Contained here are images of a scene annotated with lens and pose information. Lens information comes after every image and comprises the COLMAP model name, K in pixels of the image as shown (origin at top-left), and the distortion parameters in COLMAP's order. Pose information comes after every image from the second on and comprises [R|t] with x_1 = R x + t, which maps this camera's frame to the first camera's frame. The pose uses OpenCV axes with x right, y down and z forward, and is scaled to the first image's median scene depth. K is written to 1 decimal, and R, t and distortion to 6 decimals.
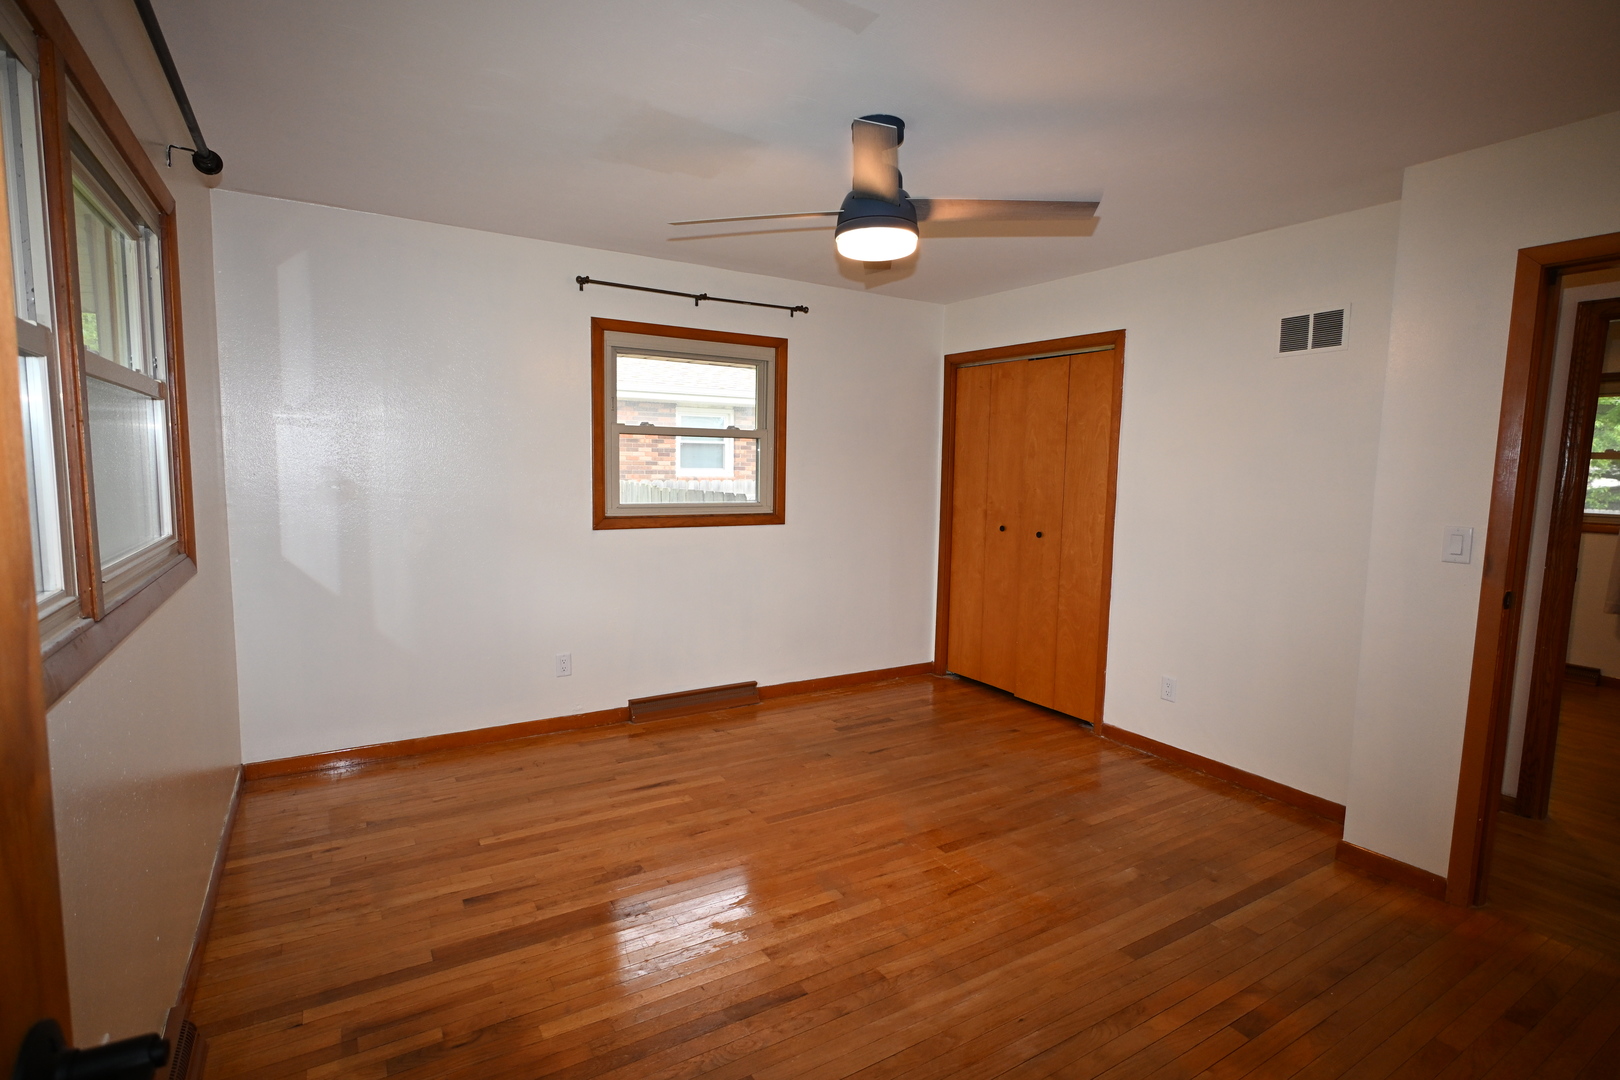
lens RADIAL K [[788.4, 0, 810.3], [0, 788.4, 538.2], [0, 0, 1]] dist [-0.000233, 0.001486]
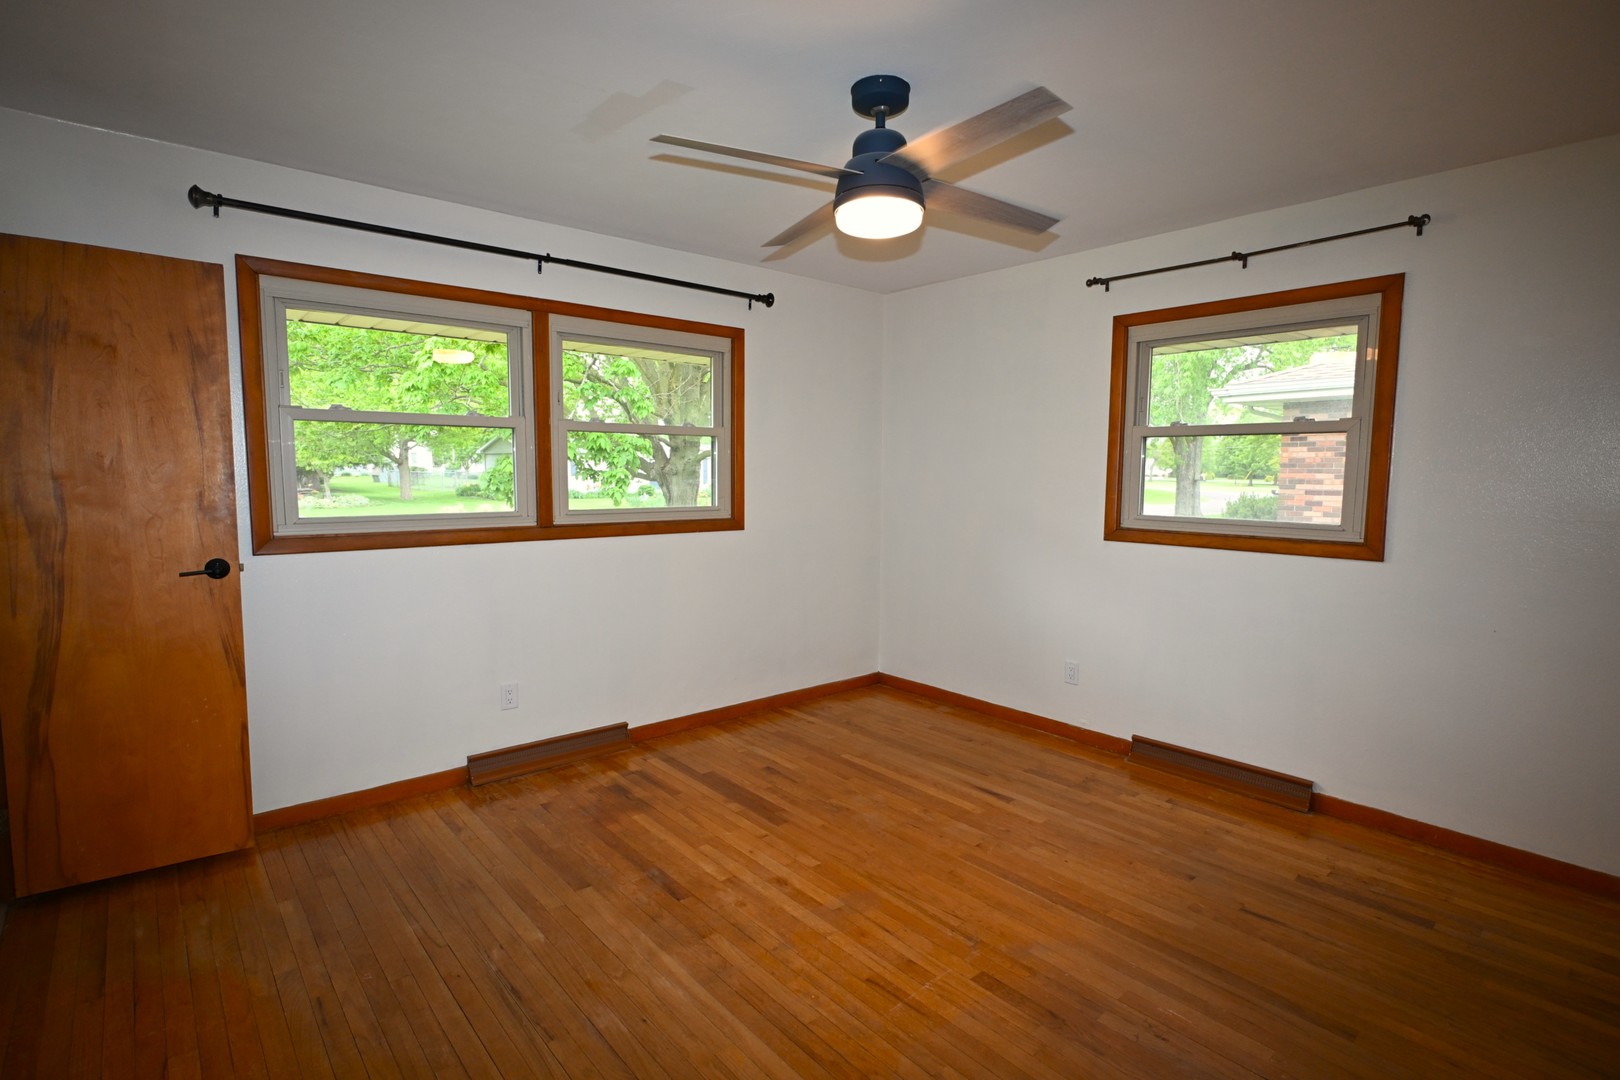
lens RADIAL K [[788.4, 0, 794.9], [0, 788.4, 538.2], [0, 0, 1]] dist [-0.000233, 0.001486]
pose [[0.158602, 0.071288, -0.984766, 0.740372], [-0.100795, 0.993348, 0.055676, -0.034571], [0.982184, 0.090429, 0.164733, 0.588387]]
